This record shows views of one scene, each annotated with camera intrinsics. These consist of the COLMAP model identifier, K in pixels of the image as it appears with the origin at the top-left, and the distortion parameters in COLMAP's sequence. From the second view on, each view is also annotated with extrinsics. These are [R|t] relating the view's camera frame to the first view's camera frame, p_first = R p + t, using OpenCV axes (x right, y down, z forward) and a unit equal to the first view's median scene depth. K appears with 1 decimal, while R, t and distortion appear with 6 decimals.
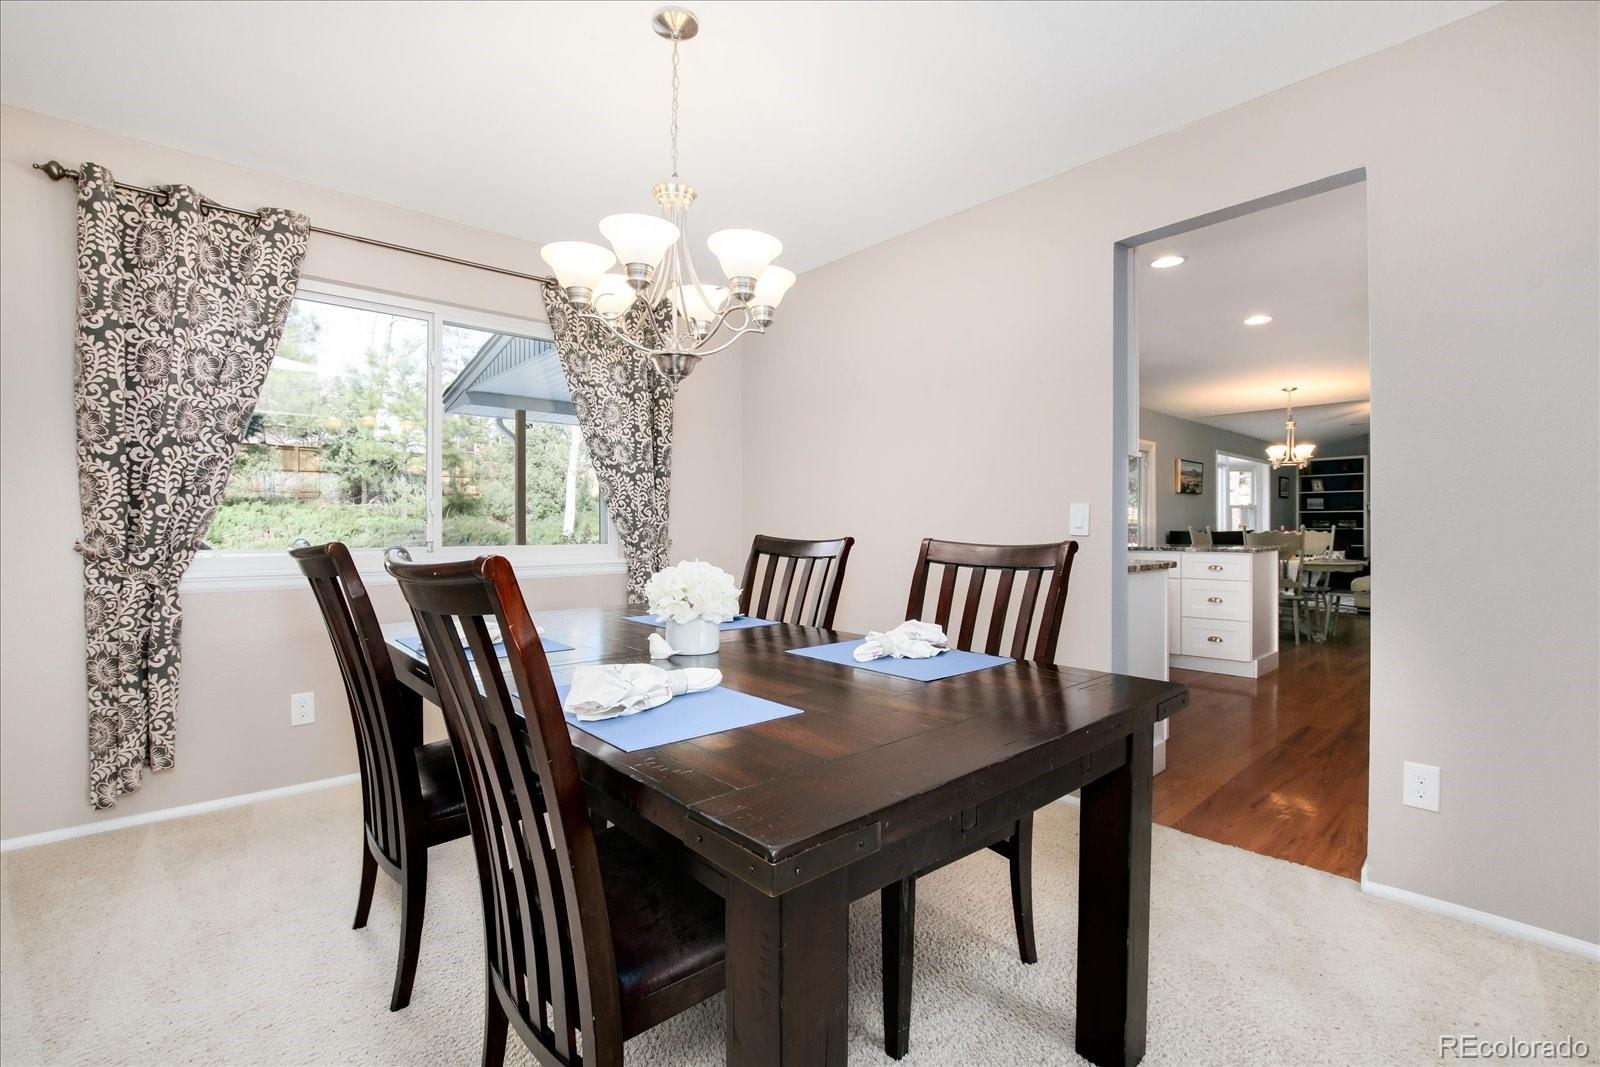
lens RADIAL K [[722.5, 0, 805.6], [0, 722.5, 527.8], [0, 0, 1]] dist [-0.026558, 0.000424]
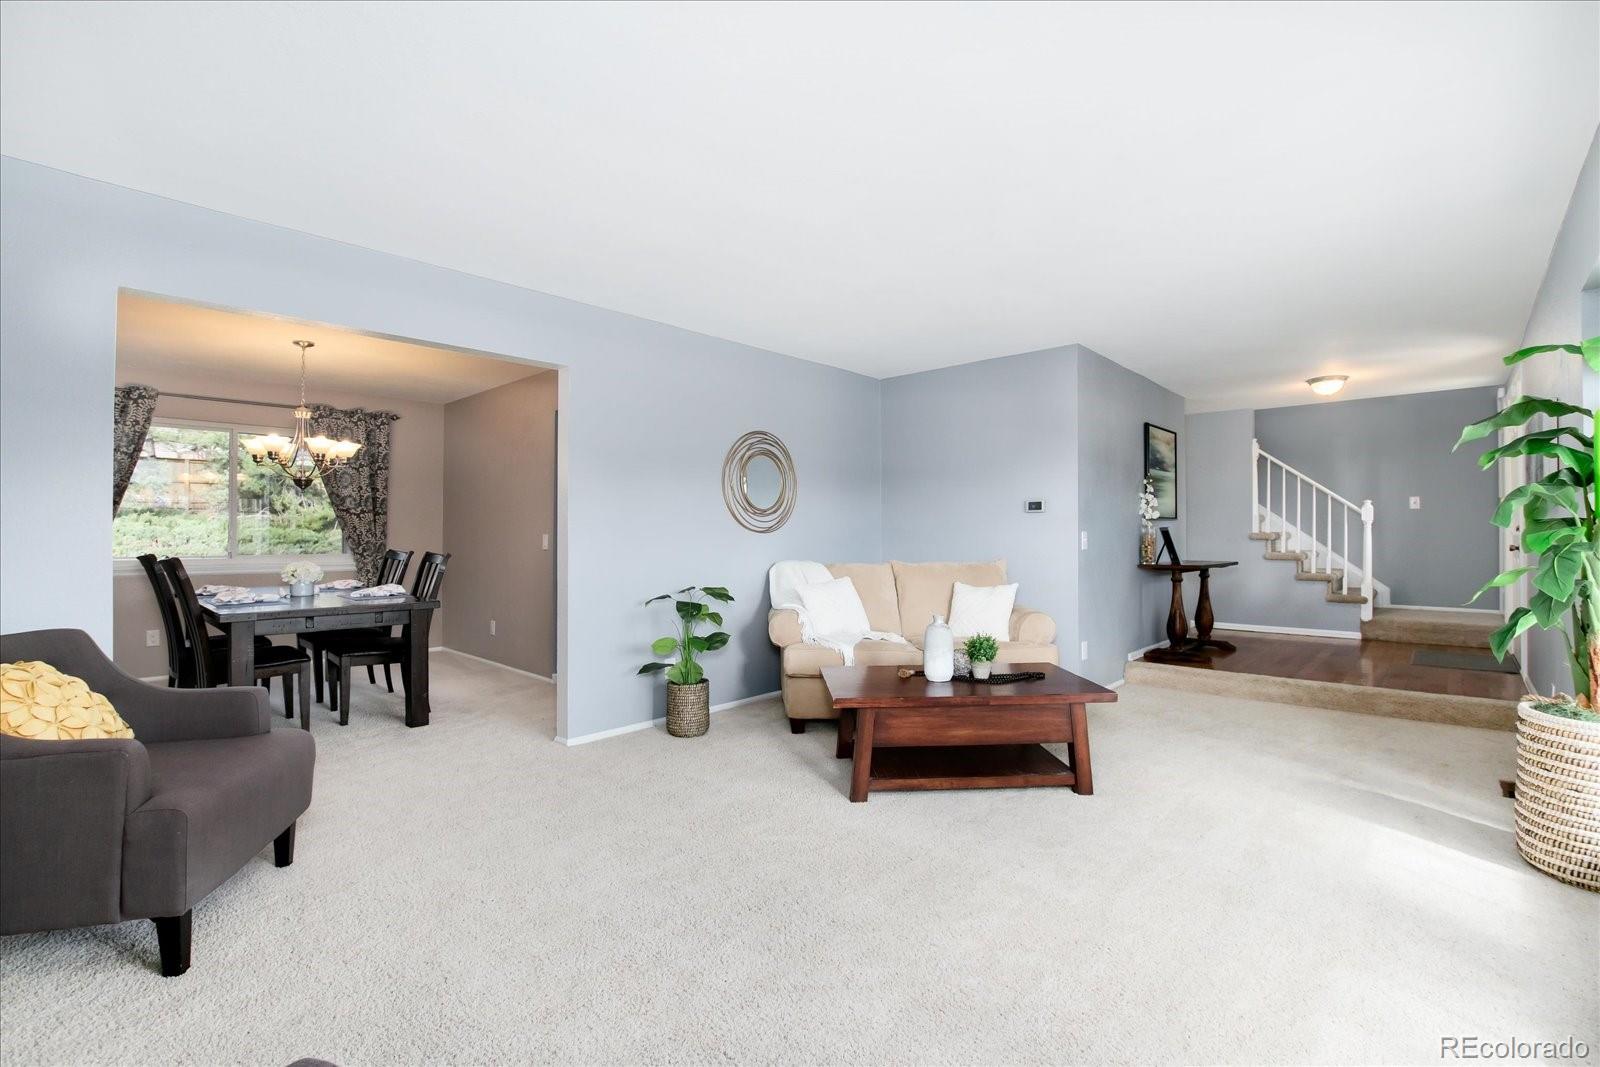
lens RADIAL K [[722.5, 0, 805.6], [0, 722.5, 527.8], [0, 0, 1]] dist [-0.026558, 0.000424]
pose [[0.995901, 0.002078, 0.090425, 0.980763], [-0.001095, 0.999940, -0.010923, -0.032339], [-0.090442, 0.010779, 0.995843, -1.188565]]
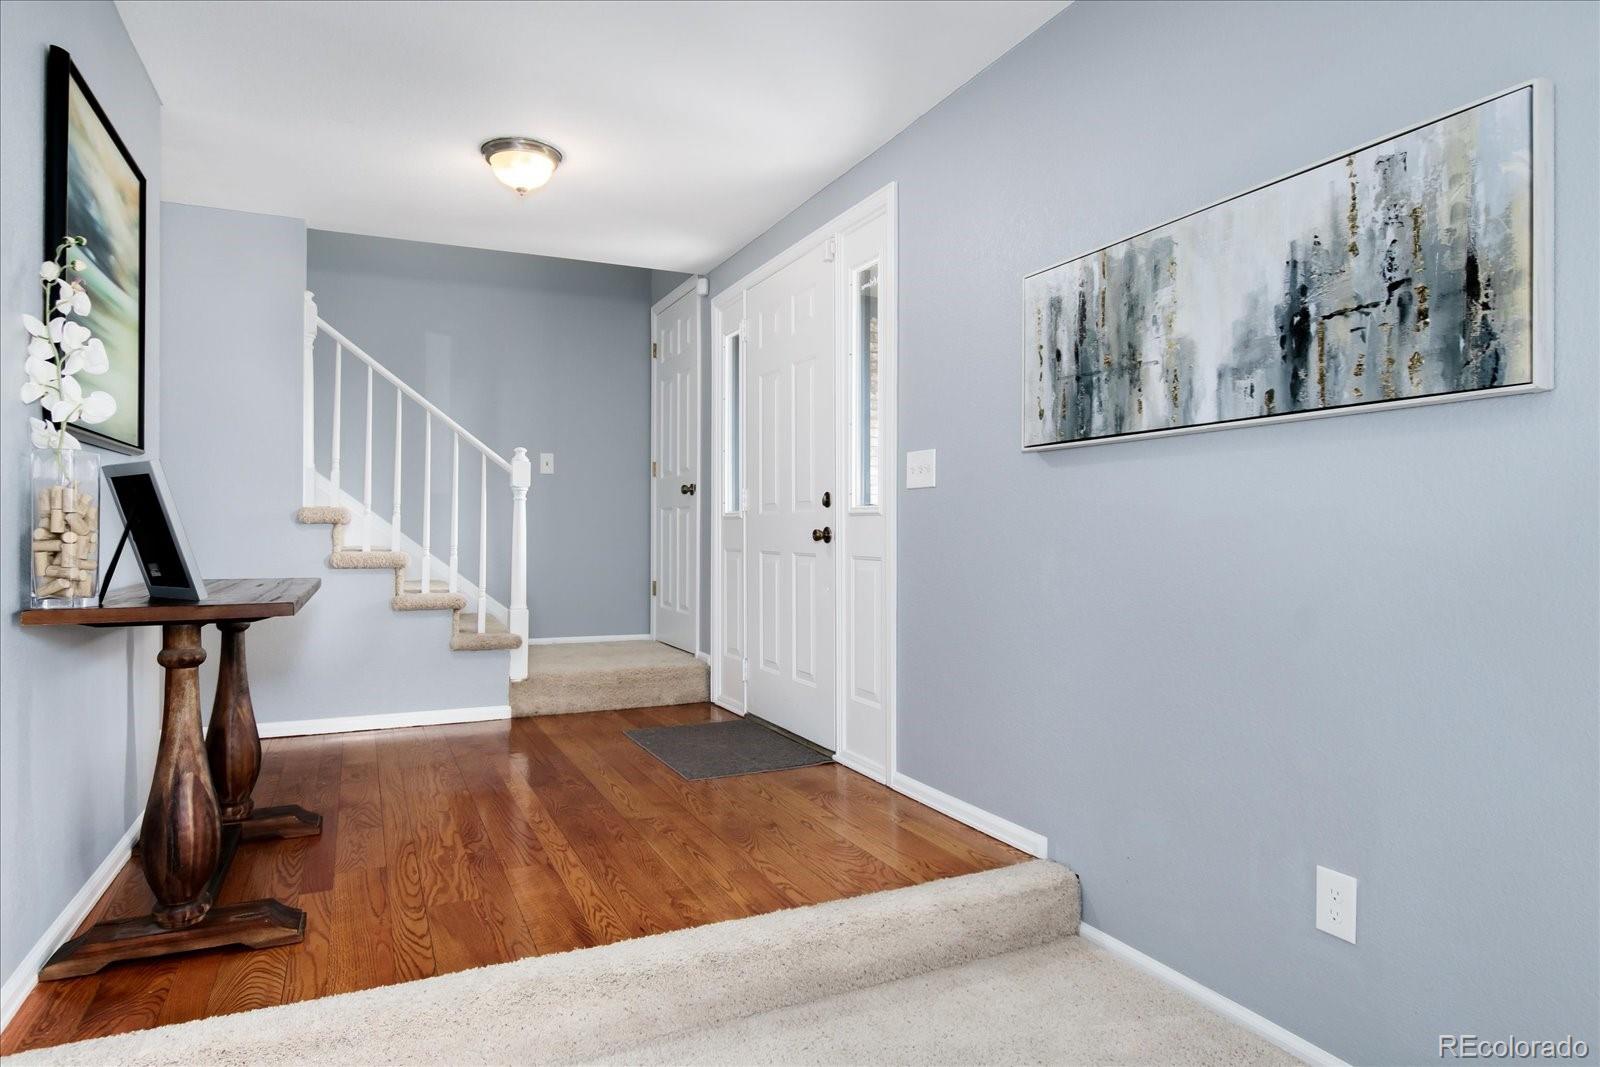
lens RADIAL K [[924.6, 0, 800.0], [0, 924.6, 533.5], [0, 0, 1]] dist [-0.034950, 0.001367]
pose [[0.290265, 0.000912, 0.956946, 1.743644], [-0.002267, 0.999997, -0.000265, -0.002574], [-0.956944, -0.002092, 0.290266, 0.193952]]
